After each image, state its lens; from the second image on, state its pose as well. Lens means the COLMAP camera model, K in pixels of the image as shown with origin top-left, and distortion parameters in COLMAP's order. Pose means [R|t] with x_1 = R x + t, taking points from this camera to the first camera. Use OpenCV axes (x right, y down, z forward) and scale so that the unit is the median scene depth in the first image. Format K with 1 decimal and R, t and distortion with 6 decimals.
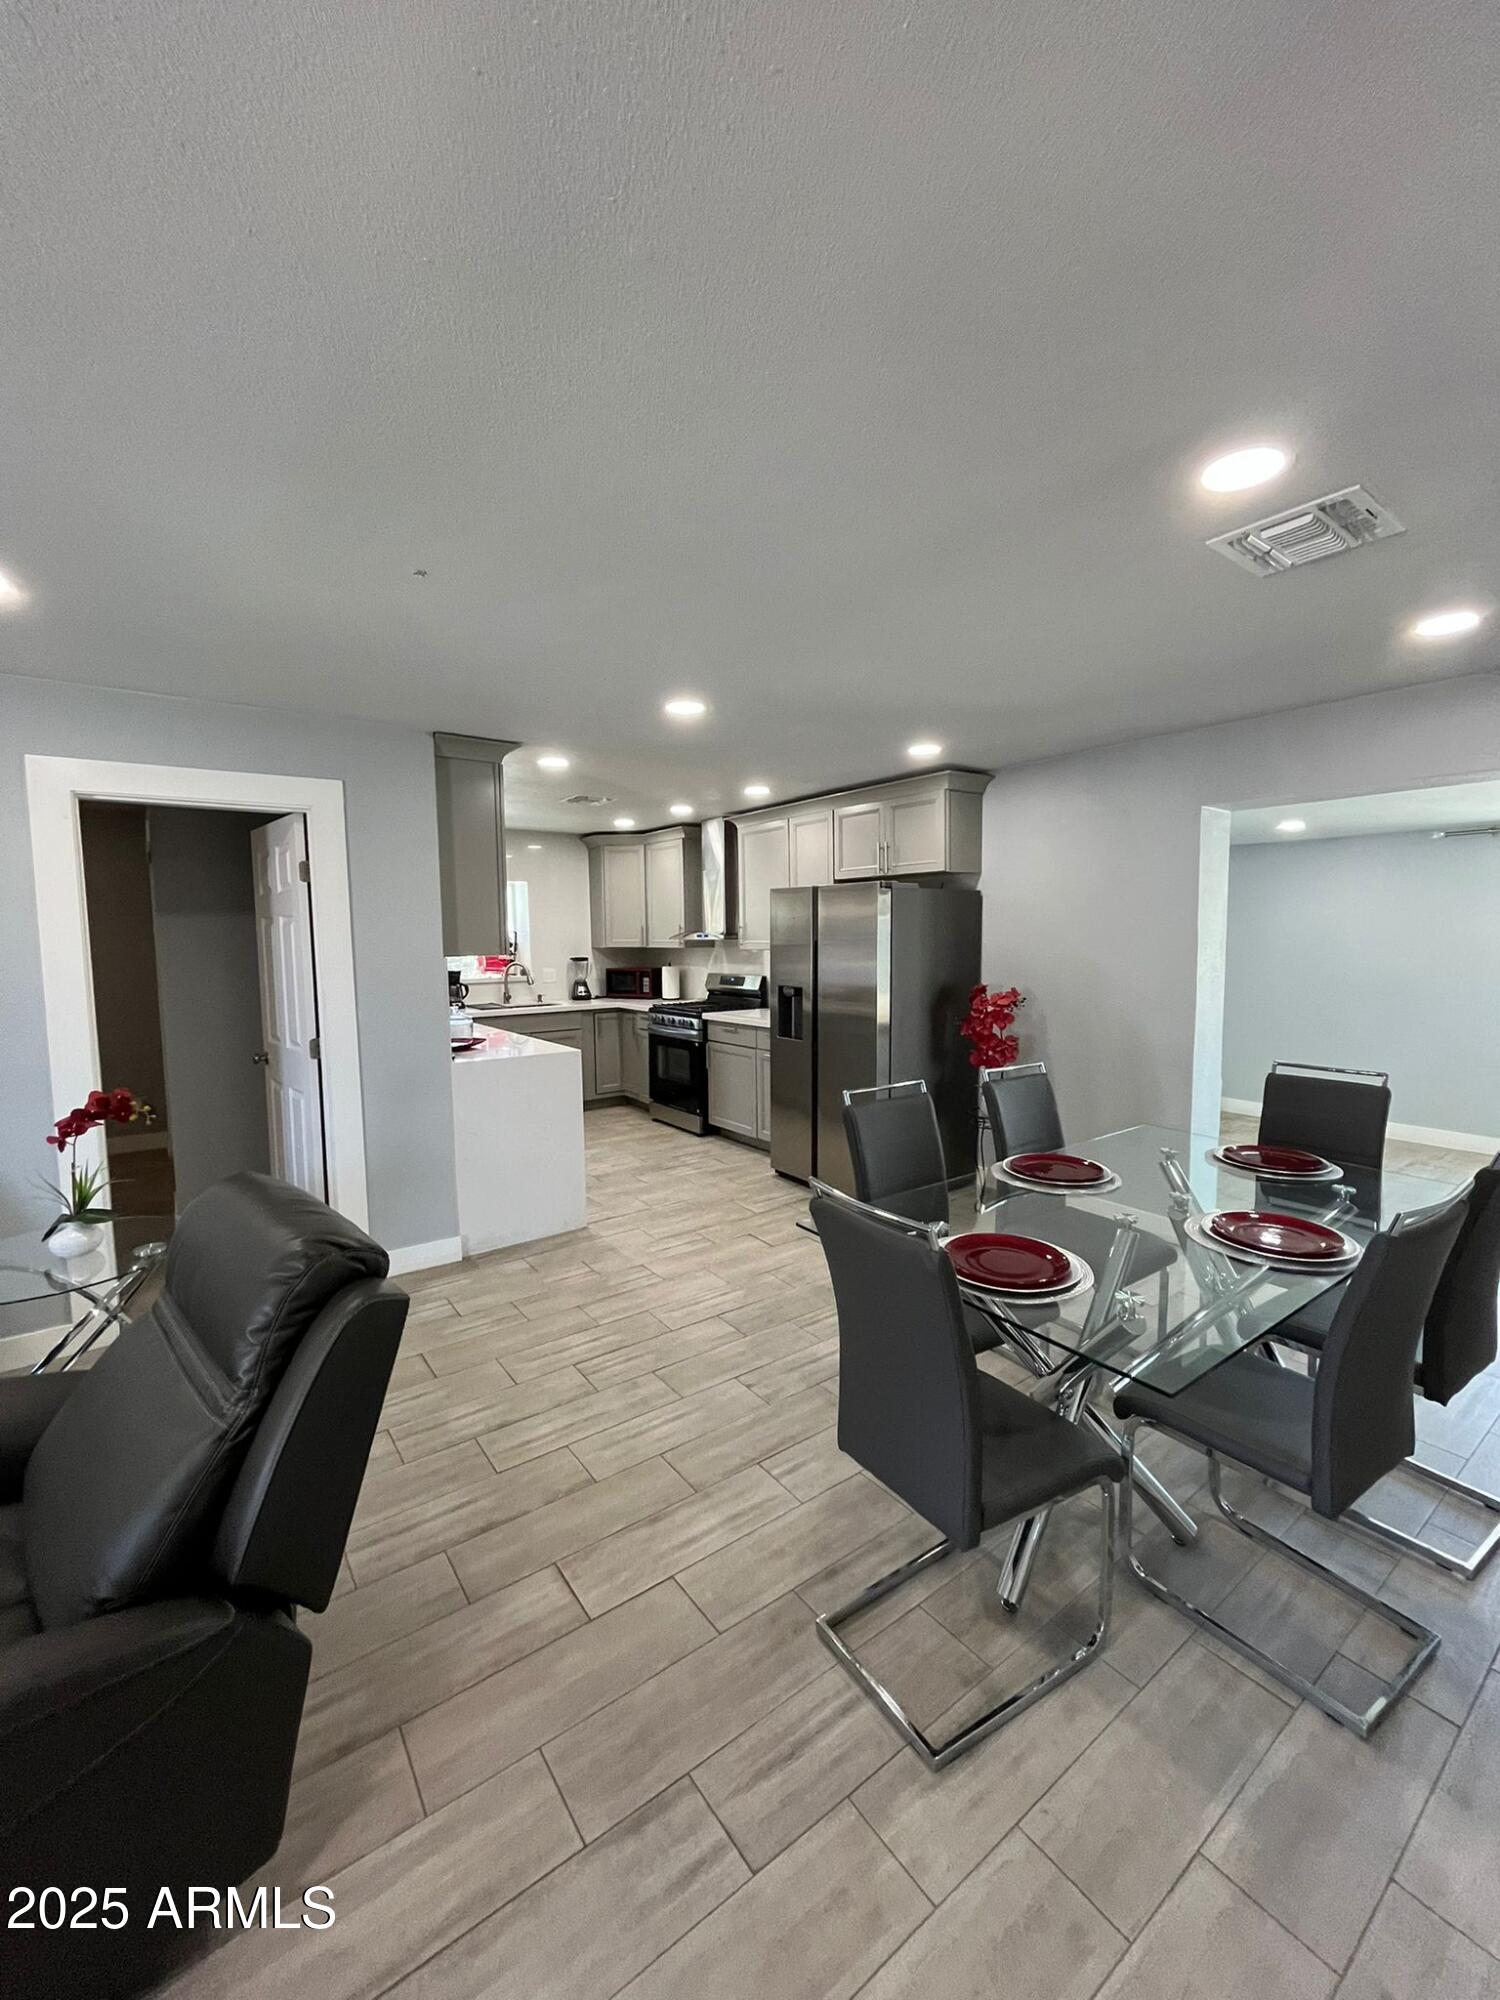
lens RADIAL K [[798.4, 0, 750.0], [0, 798.4, 1001.9], [0, 0, 1]] dist [0.003296, 0.000425]
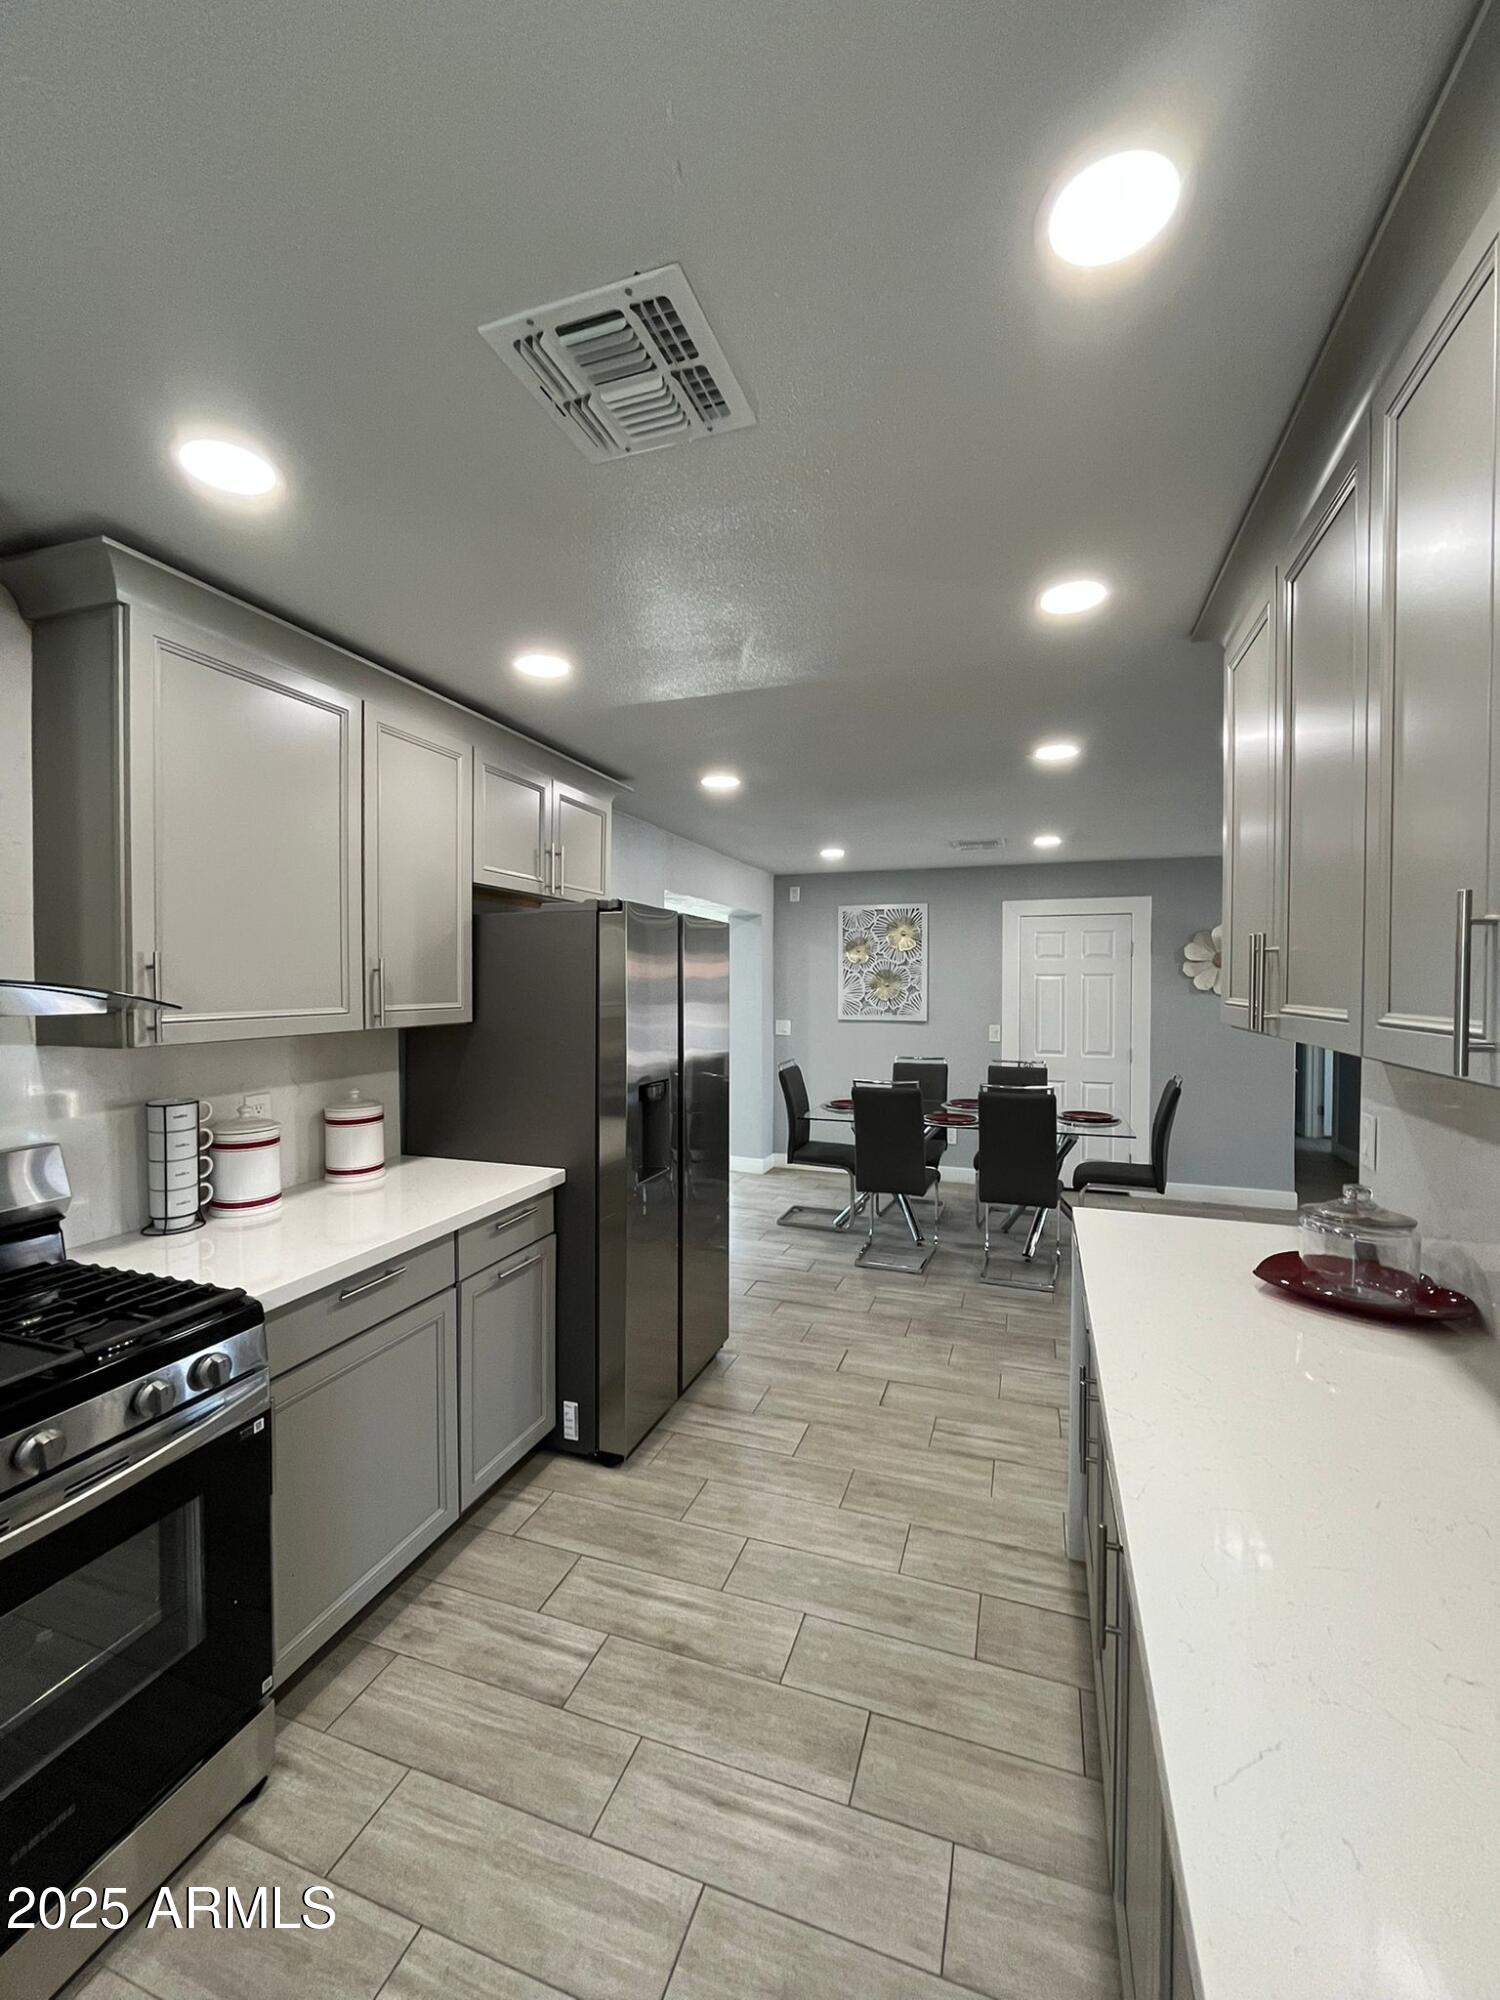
lens RADIAL K [[798.4, 0, 757.5], [0, 798.4, 997.6], [0, 0, 1]] dist [0.003296, 0.000425]
pose [[-0.563463, -0.010845, 0.826070, -0.722829], [0.066594, 0.996064, 0.058501, -0.171329], [-0.823453, 0.087974, -0.560523, 1.988400]]
